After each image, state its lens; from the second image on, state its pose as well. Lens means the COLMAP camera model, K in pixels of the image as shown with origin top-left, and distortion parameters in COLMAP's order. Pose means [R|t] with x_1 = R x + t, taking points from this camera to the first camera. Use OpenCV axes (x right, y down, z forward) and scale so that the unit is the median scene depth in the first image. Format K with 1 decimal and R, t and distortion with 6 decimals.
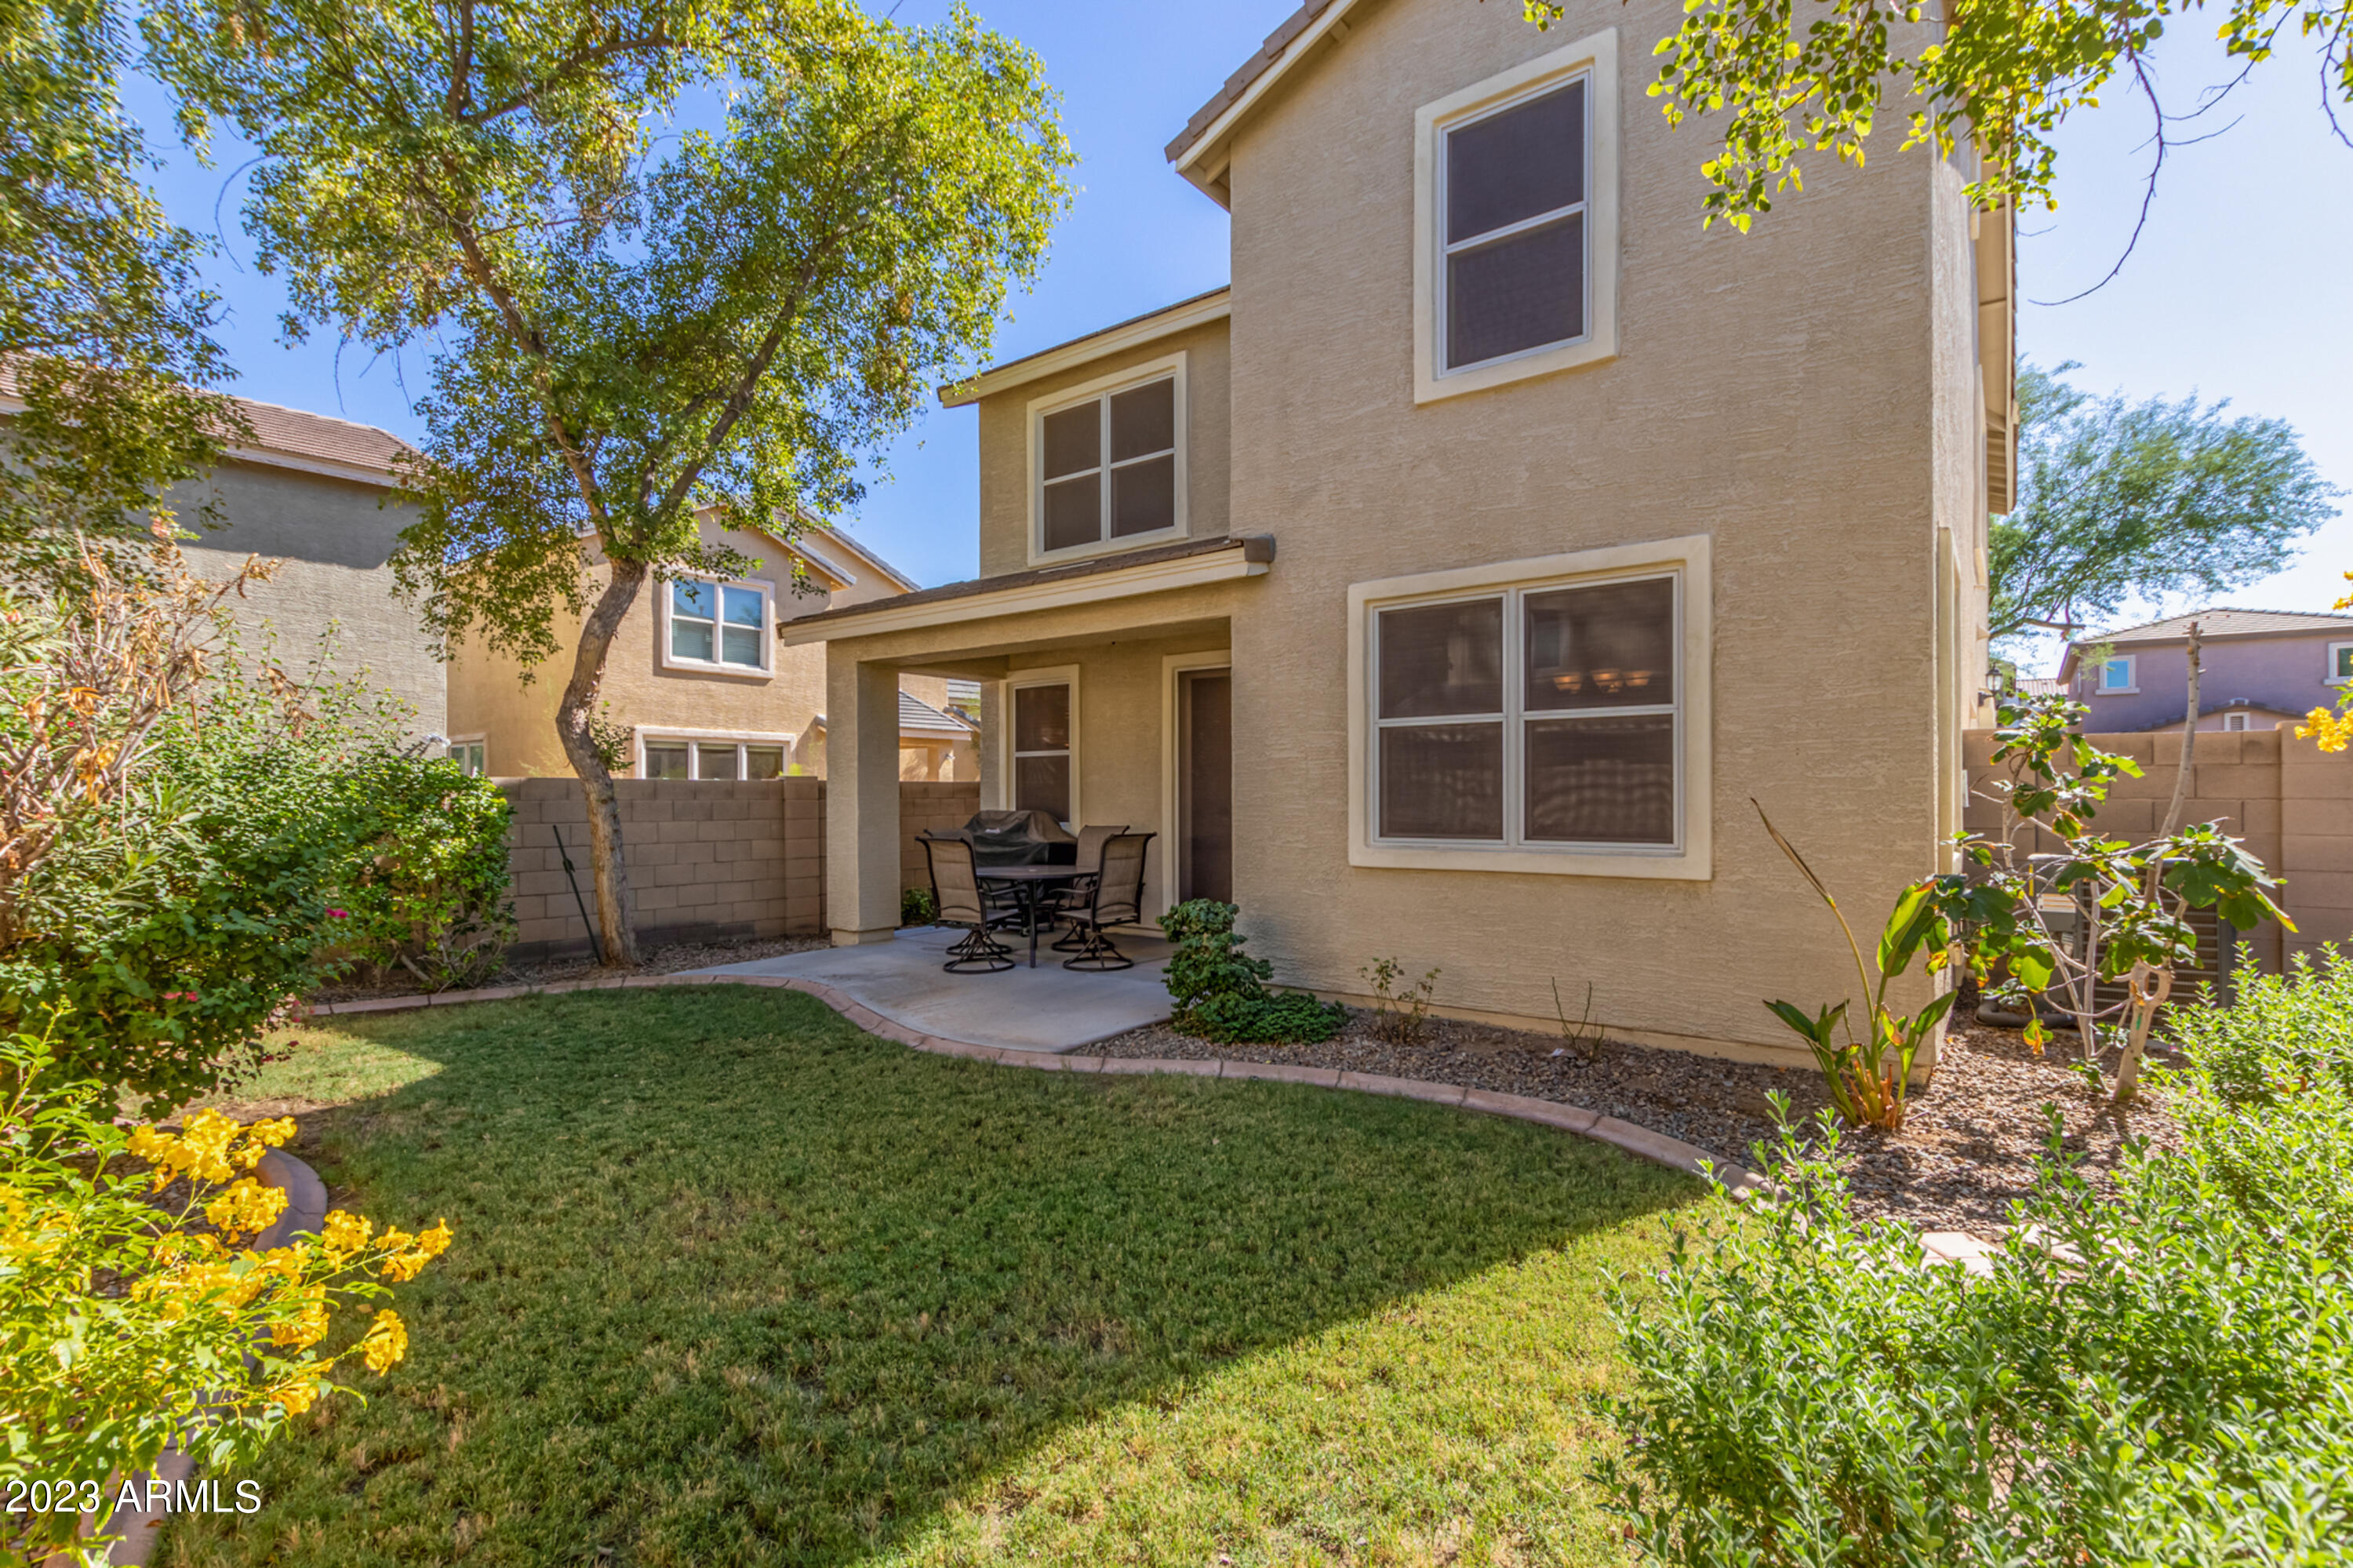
lens RADIAL K [[1107.8, 0, 1179.5], [0, 1107.8, 784.6], [0, 0, 1]] dist [0.005250, -0.000534]
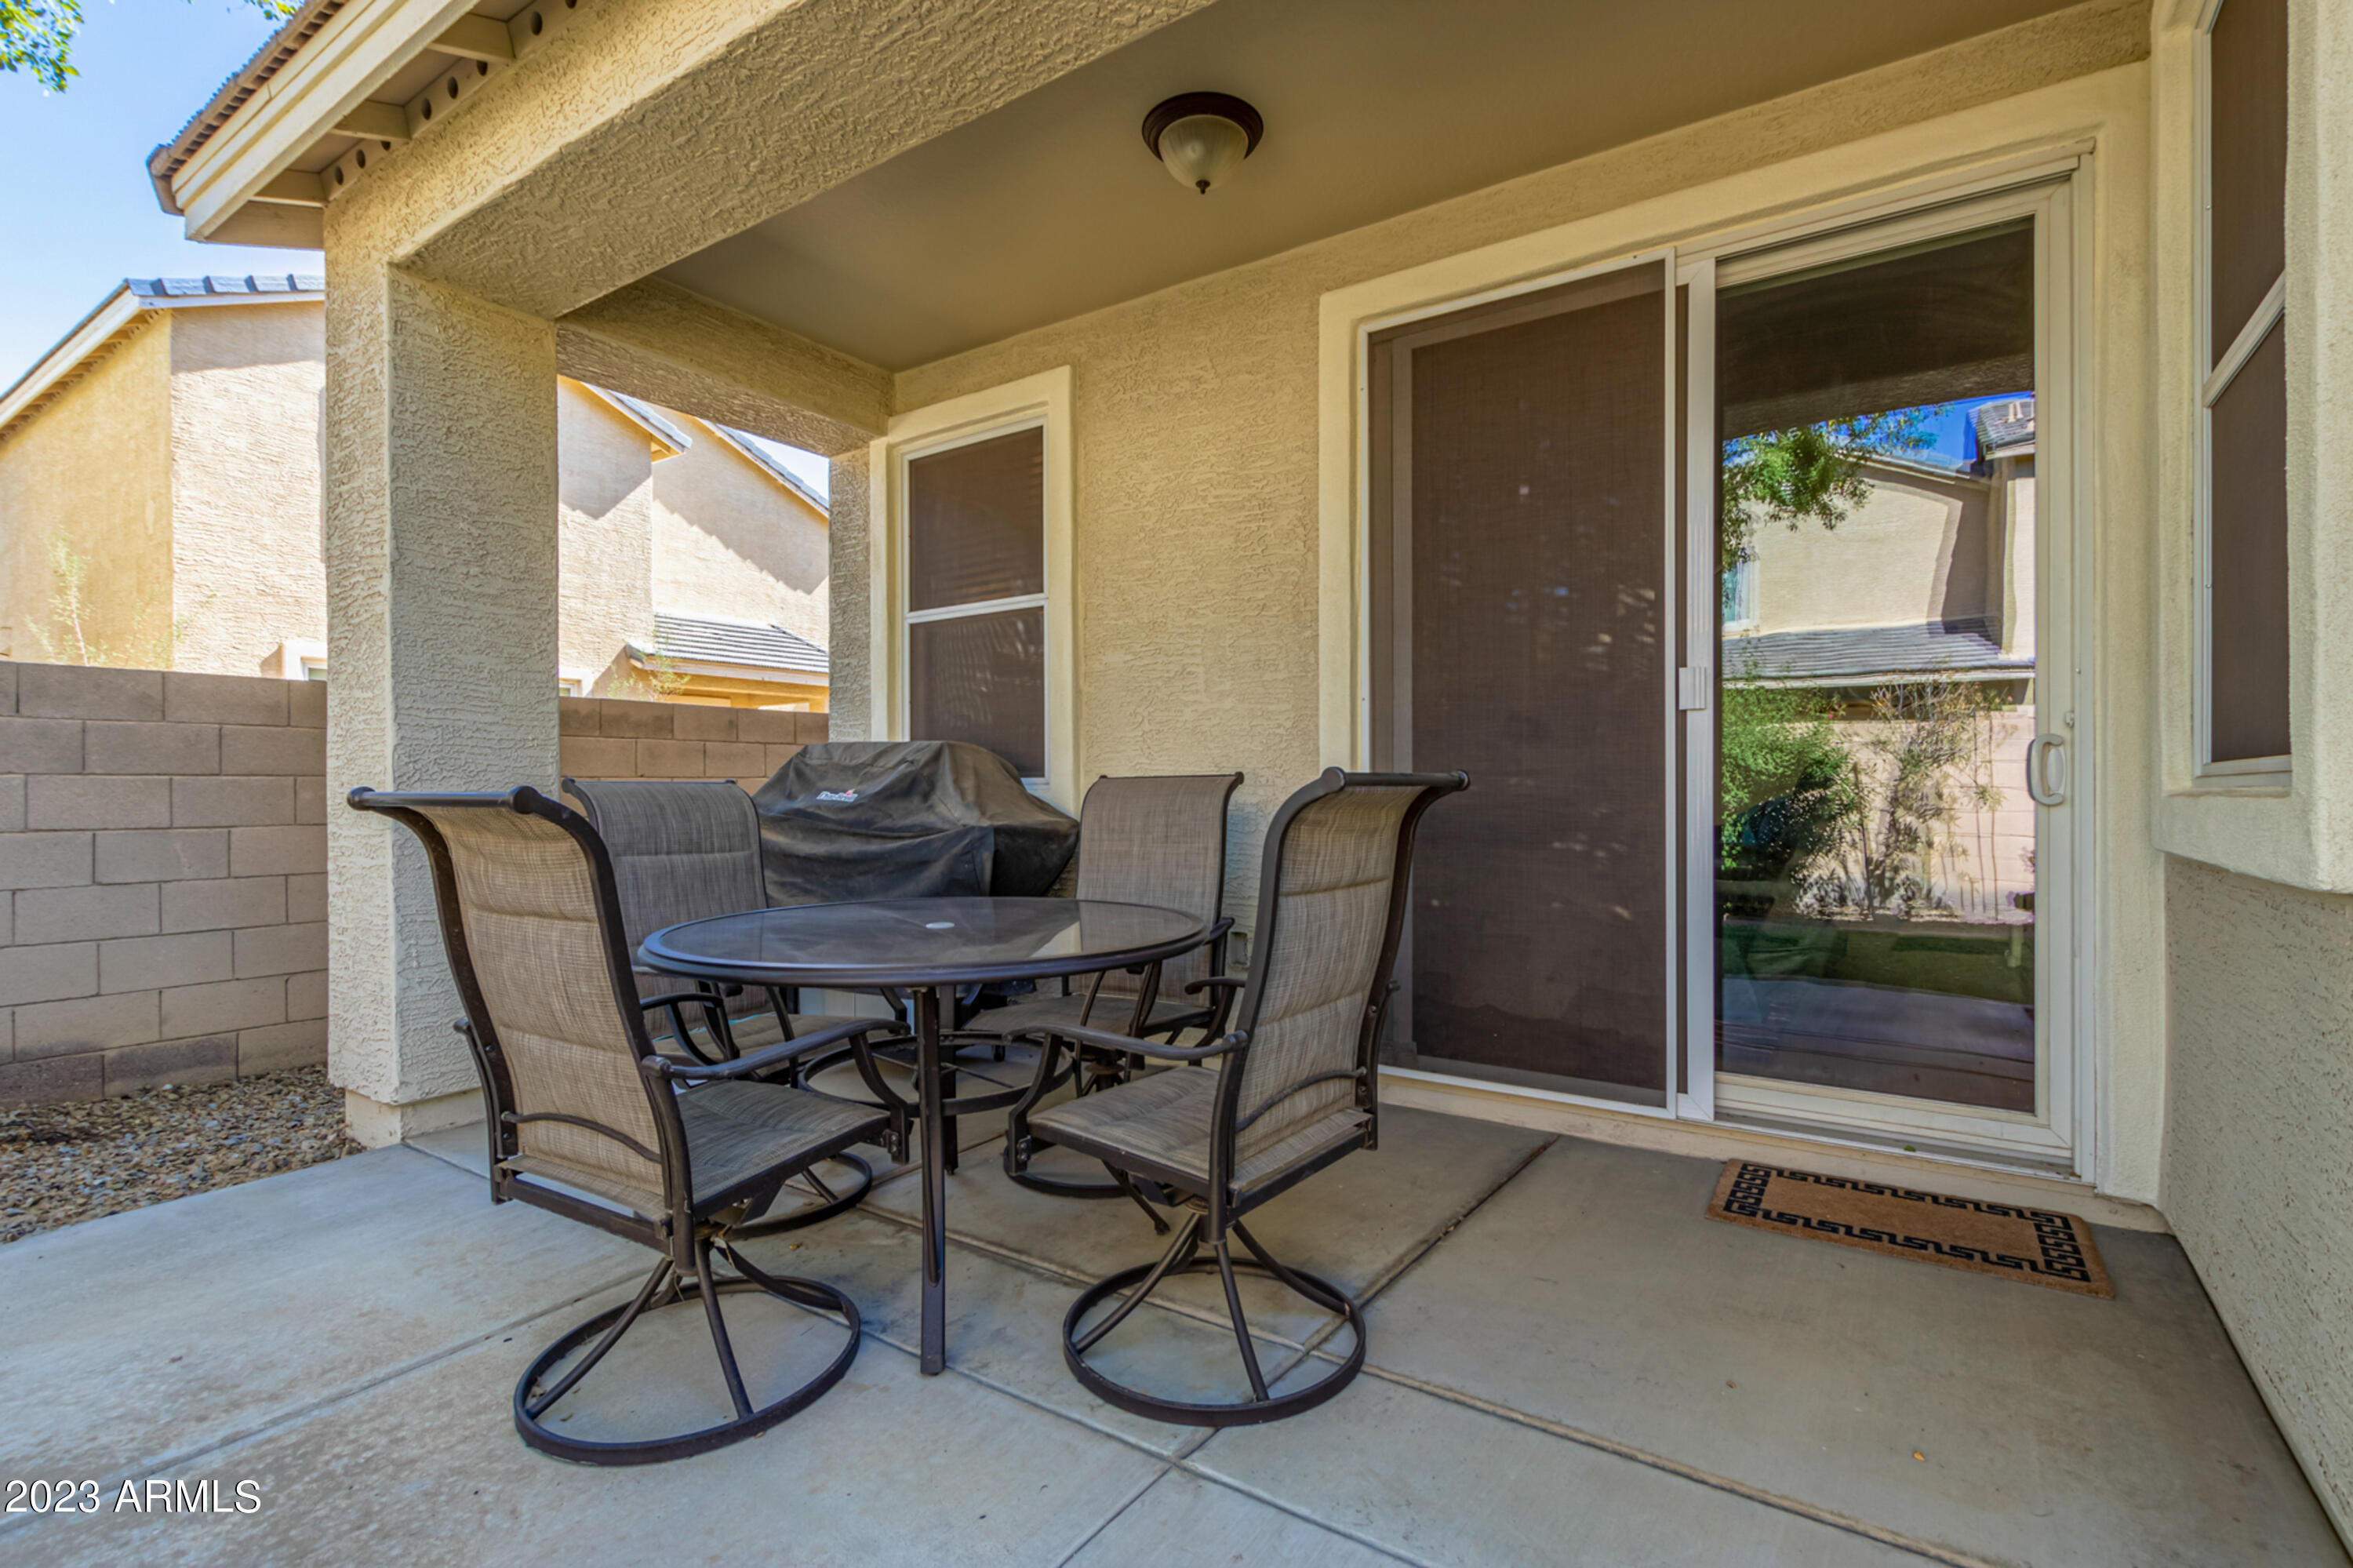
lens RADIAL K [[1107.8, 0, 1171.5], [0, 1107.8, 796.8], [0, 0, 1]] dist [0.005250, -0.000534]
pose [[0.998778, -0.002997, 0.049332, -0.073981], [0.002592, 0.999962, 0.008272, 0.037366], [-0.049355, -0.008134, 0.998748, 0.604812]]
